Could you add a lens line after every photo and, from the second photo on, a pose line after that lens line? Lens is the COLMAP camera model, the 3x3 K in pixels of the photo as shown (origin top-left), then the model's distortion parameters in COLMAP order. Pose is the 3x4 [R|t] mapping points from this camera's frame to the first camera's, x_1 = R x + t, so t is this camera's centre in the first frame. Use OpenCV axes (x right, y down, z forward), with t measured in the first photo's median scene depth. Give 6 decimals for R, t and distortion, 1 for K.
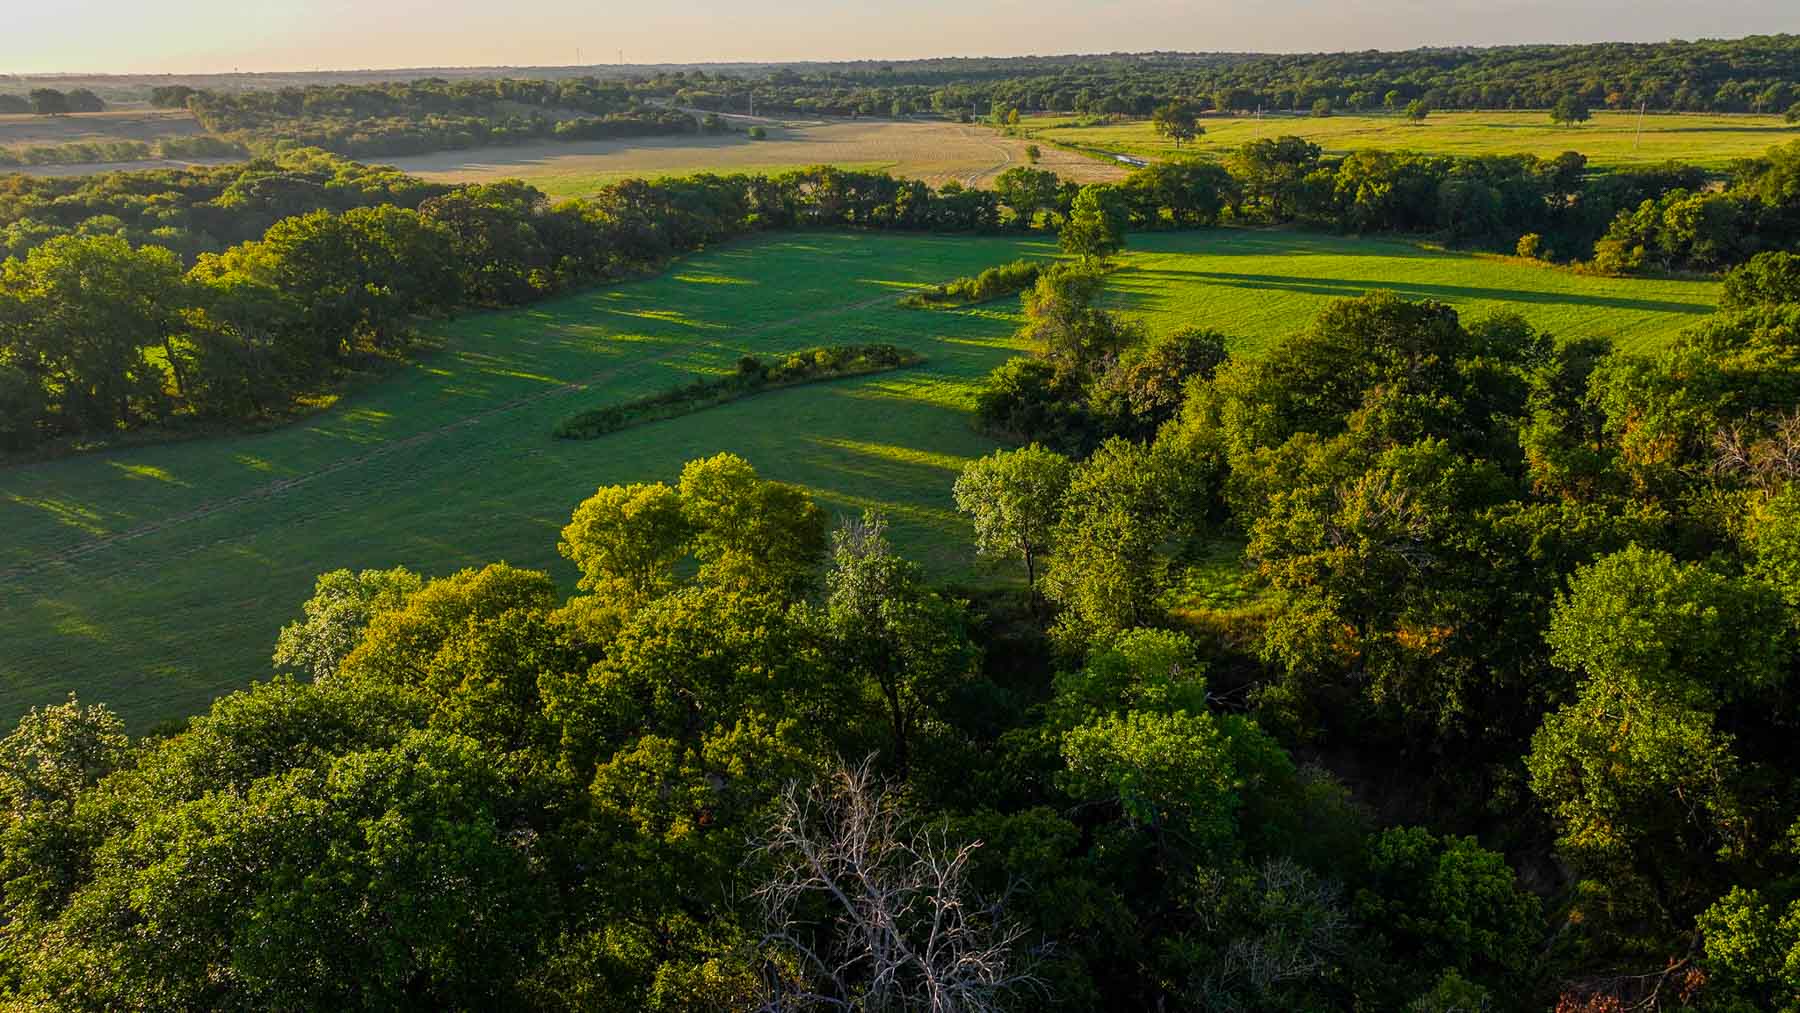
lens RADIAL K [[1258.6, 0, 907.3], [0, 1258.6, 487.7], [0, 0, 1]] dist [0.001500, 0.023074]
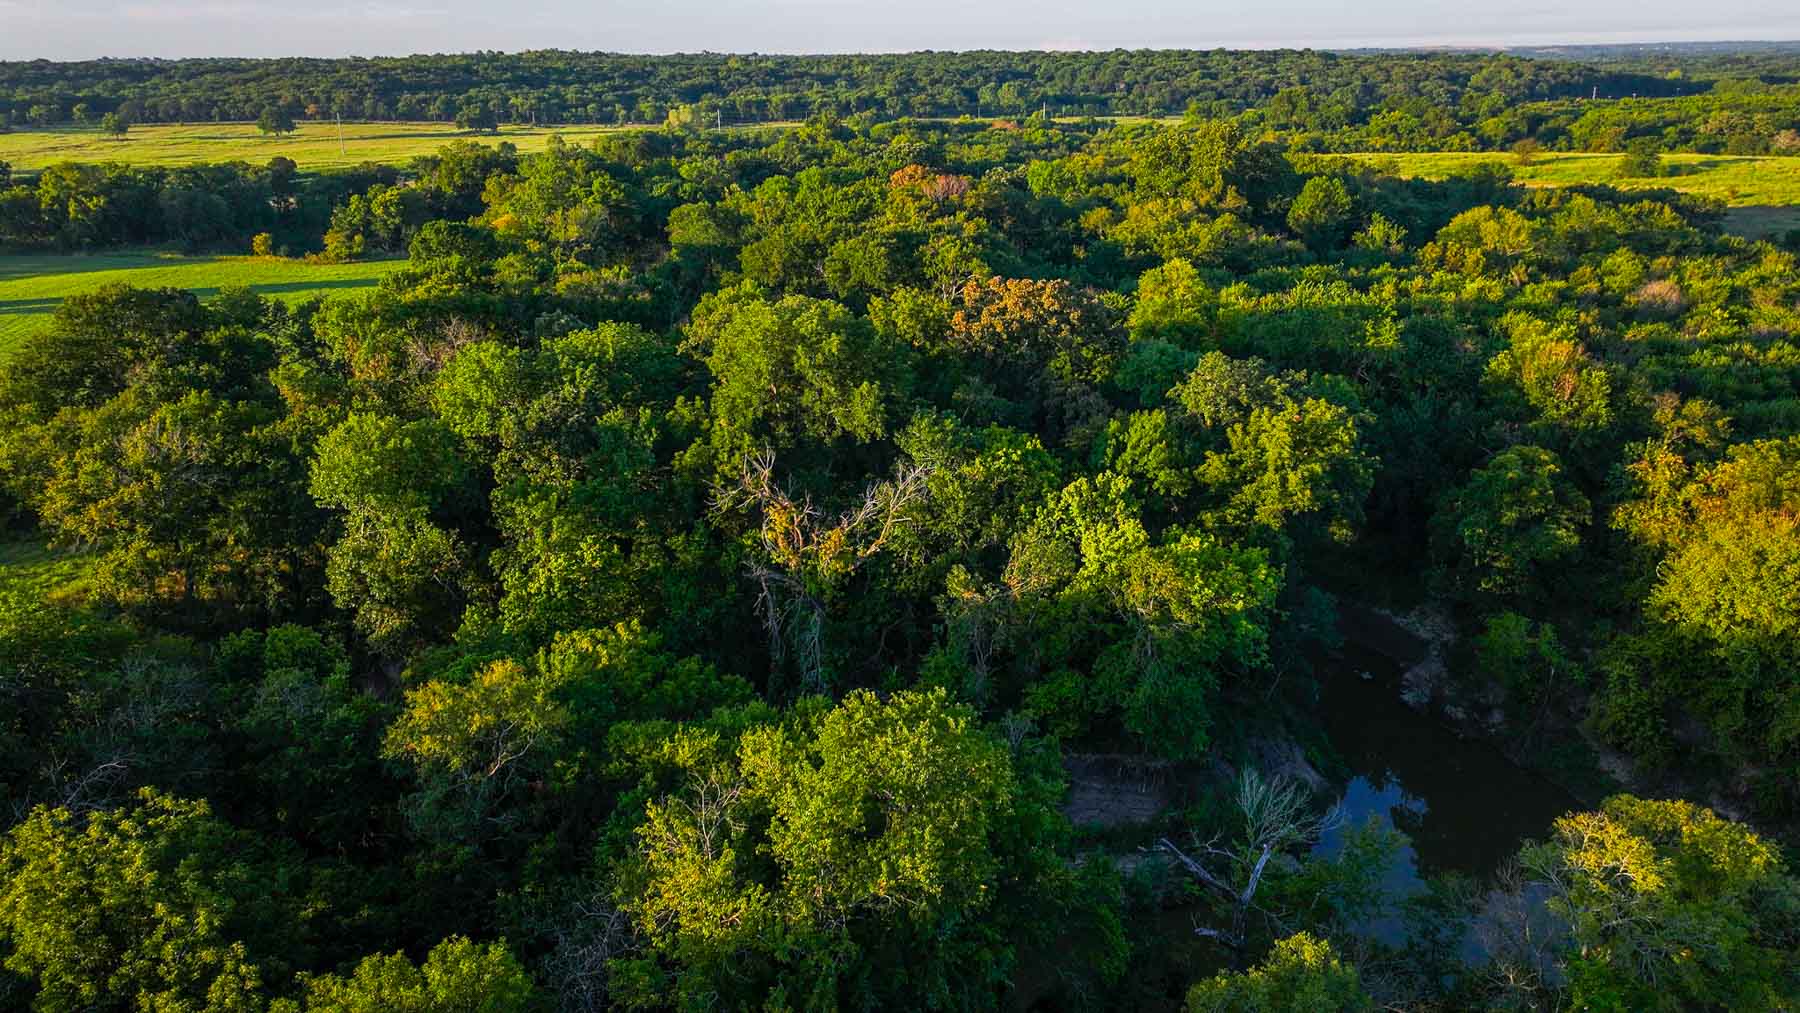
lens RADIAL K [[1258.6, 0, 900.6], [0, 1258.6, 499.2], [0, 0, 1]] dist [0.001500, 0.023074]
pose [[0.618533, -0.250934, 0.744613, -0.021292], [0.252138, 0.960908, 0.114380, 0.024861], [-0.744207, 0.116997, 0.657623, -0.068831]]
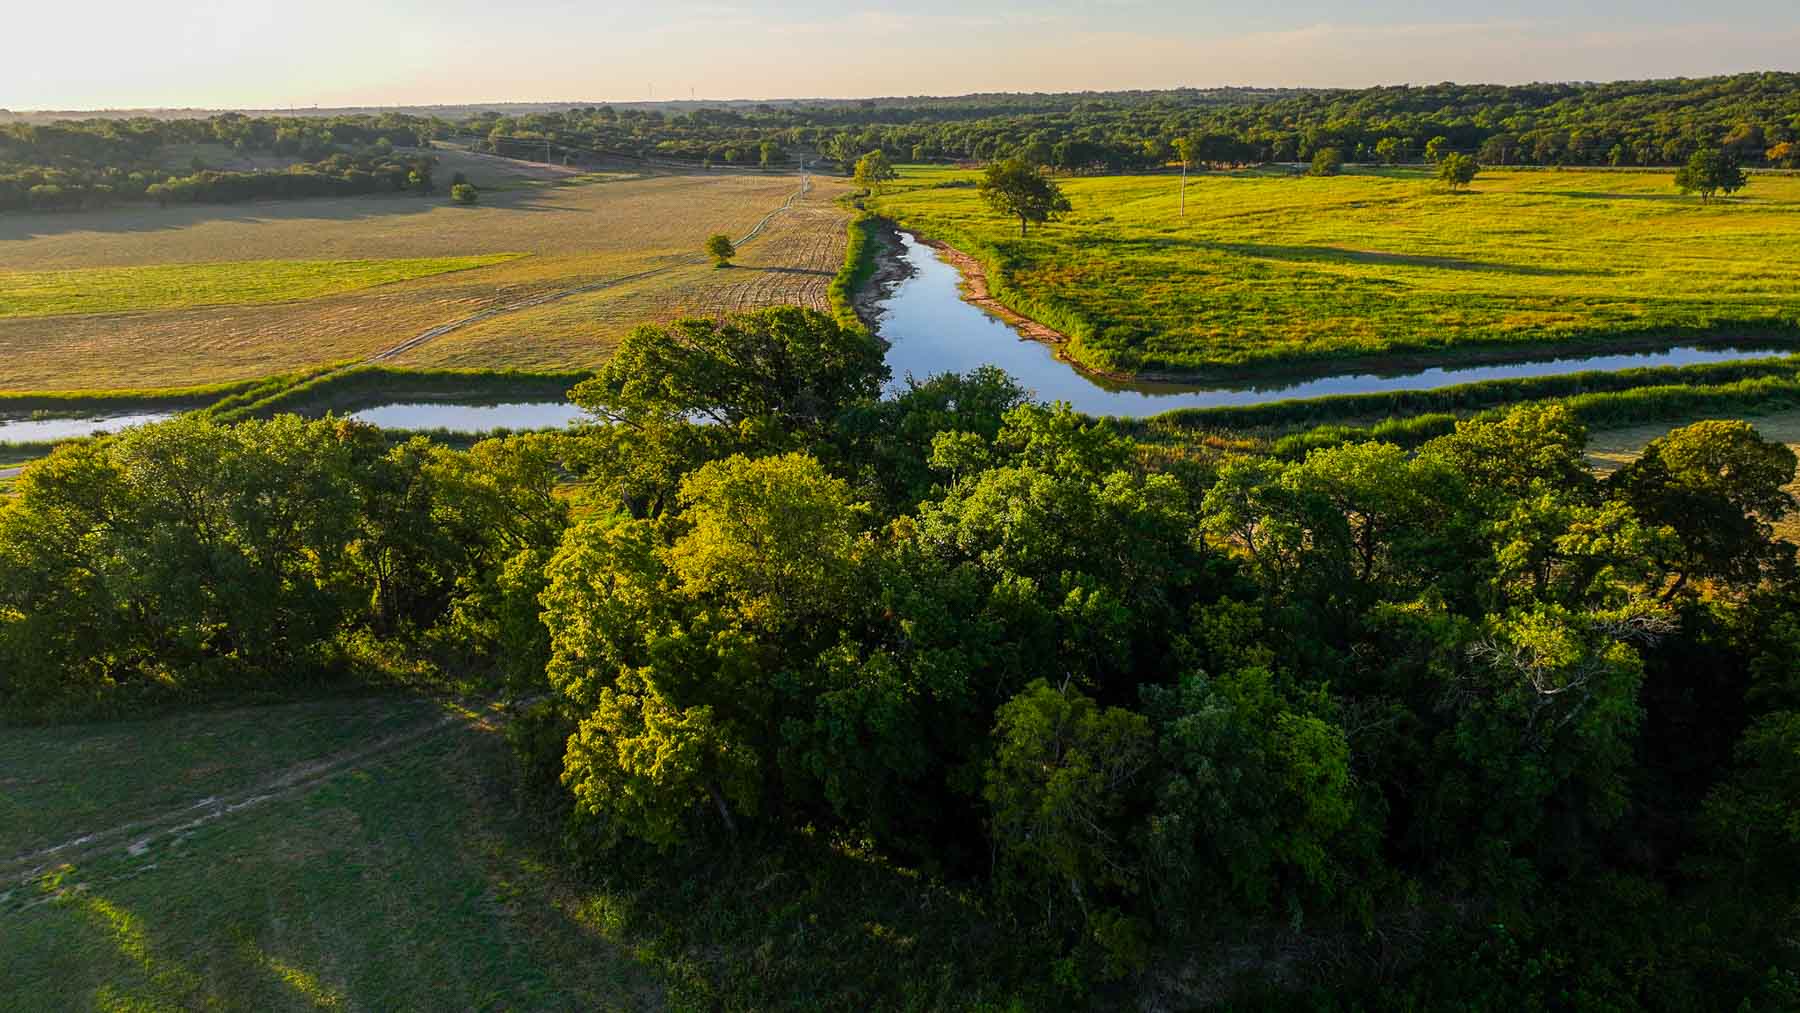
lens RADIAL K [[1252.8, 0, 894.9], [0, 1252.8, 502.4], [0, 0, 1]] dist [0.017509, 0.005528]
pose [[0.996307, 0.028095, -0.081136, 0.377111], [-0.029385, 0.999459, -0.014753, -0.240196], [0.080678, 0.017083, 0.996594, 0.730829]]
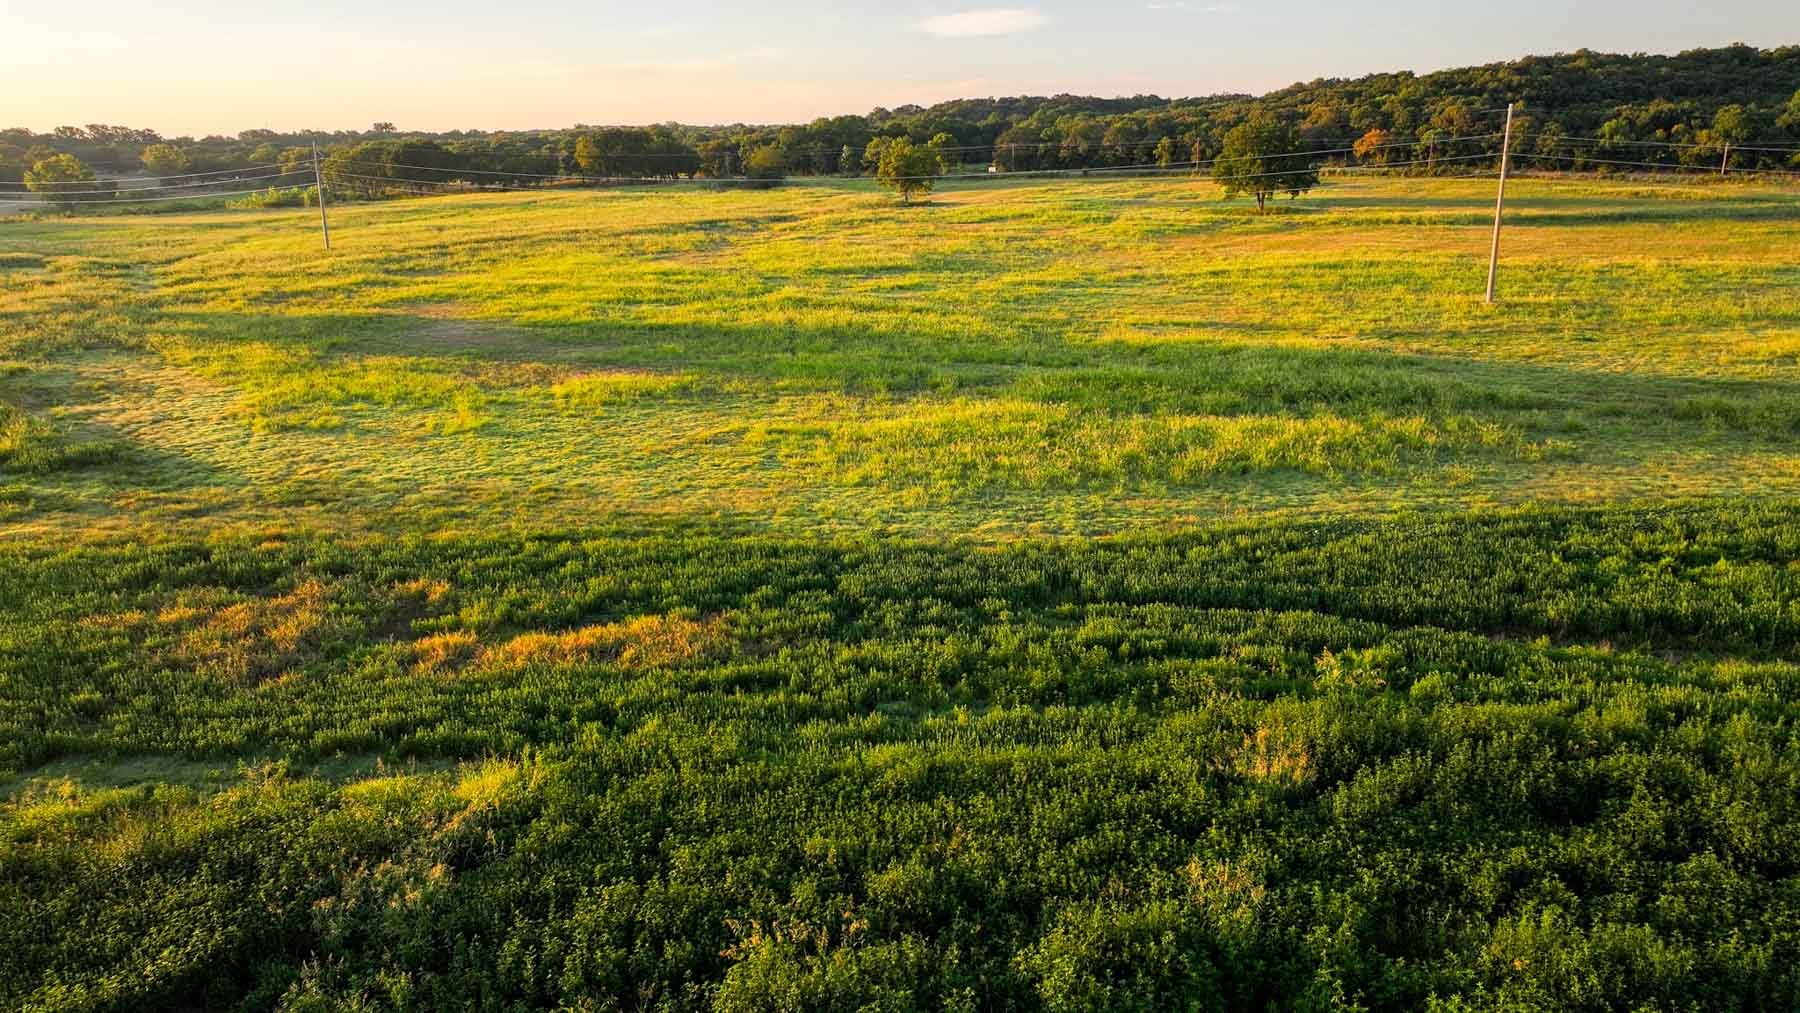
lens RADIAL K [[1258.6, 0, 902.8], [0, 1258.6, 506.0], [0, 0, 1]] dist [0.001500, 0.023074]
pose [[0.988905, -0.041169, 0.142733, 0.742981], [0.047862, 0.997894, -0.043781, -0.384332], [-0.140630, 0.050126, 0.988793, 1.343396]]
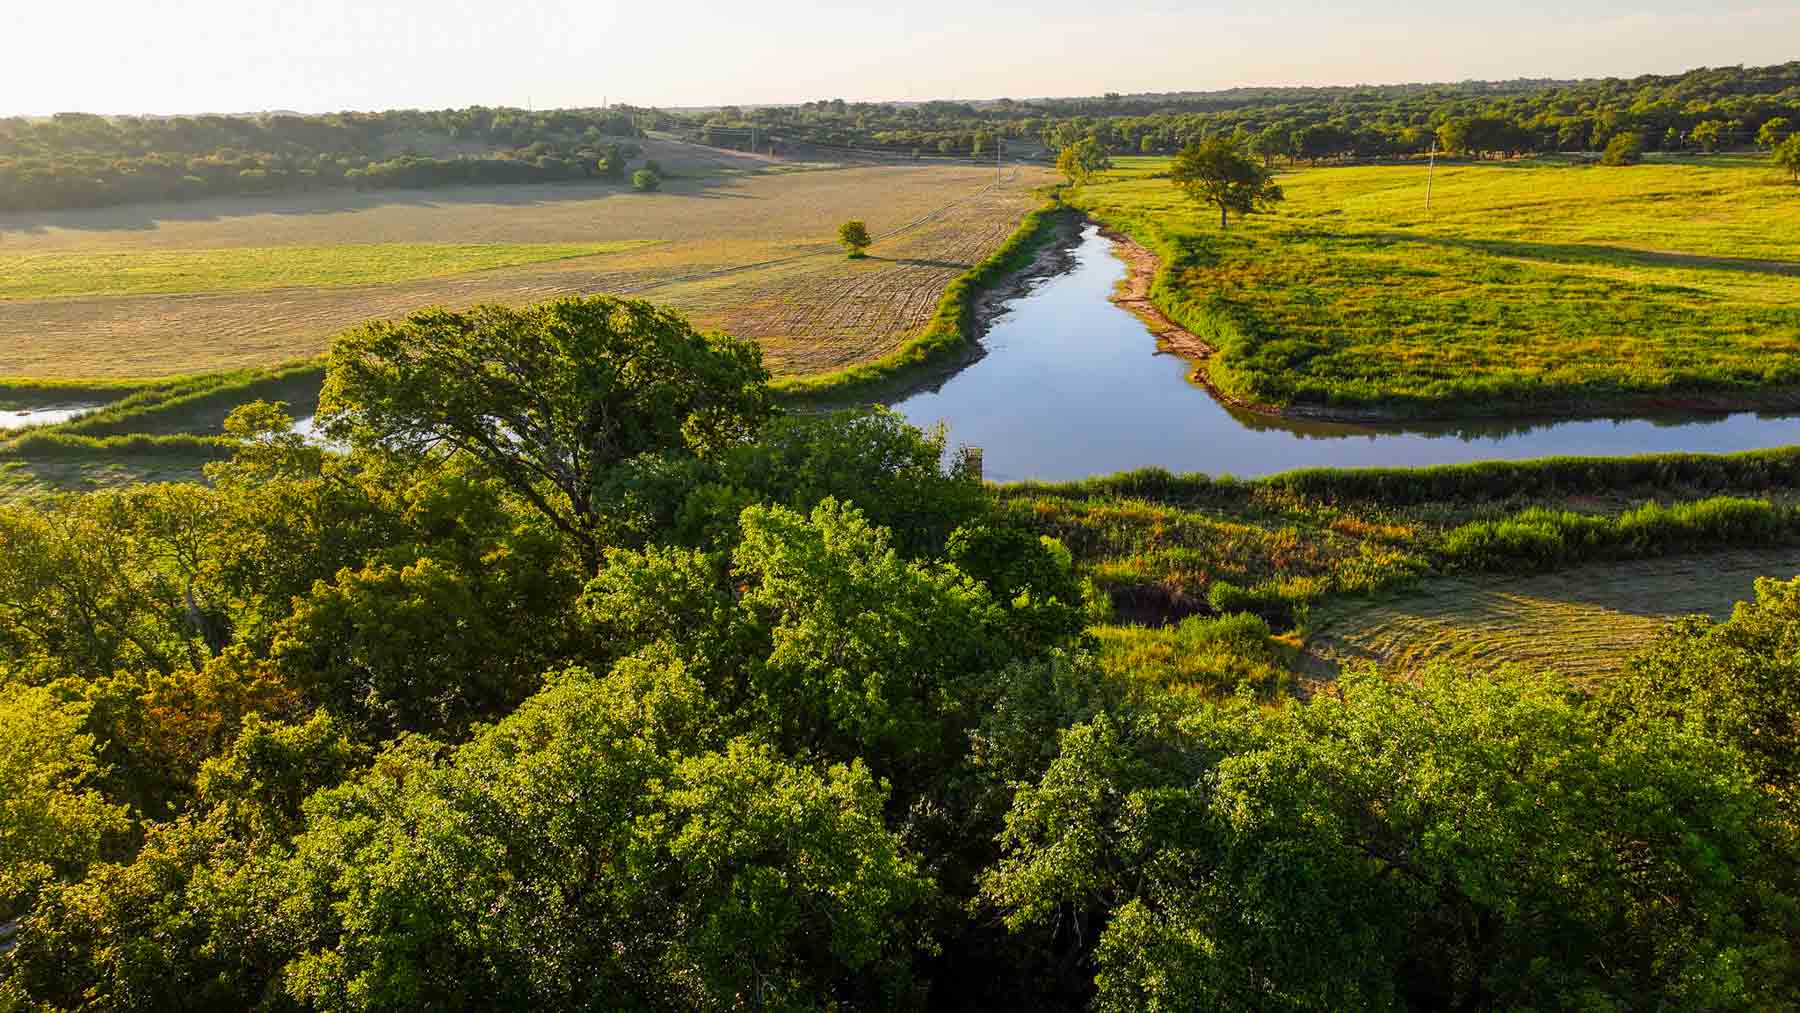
lens RADIAL K [[1241.4, 0, 898.2], [0, 1241.4, 506.7], [0, 0, 1]] dist [0.010909, 0.017527]
pose [[0.959727, 0.083698, -0.268176, 0.428579], [-0.086347, 0.996263, 0.001921, -0.266732], [0.267335, 0.021313, 0.963368, 0.875290]]
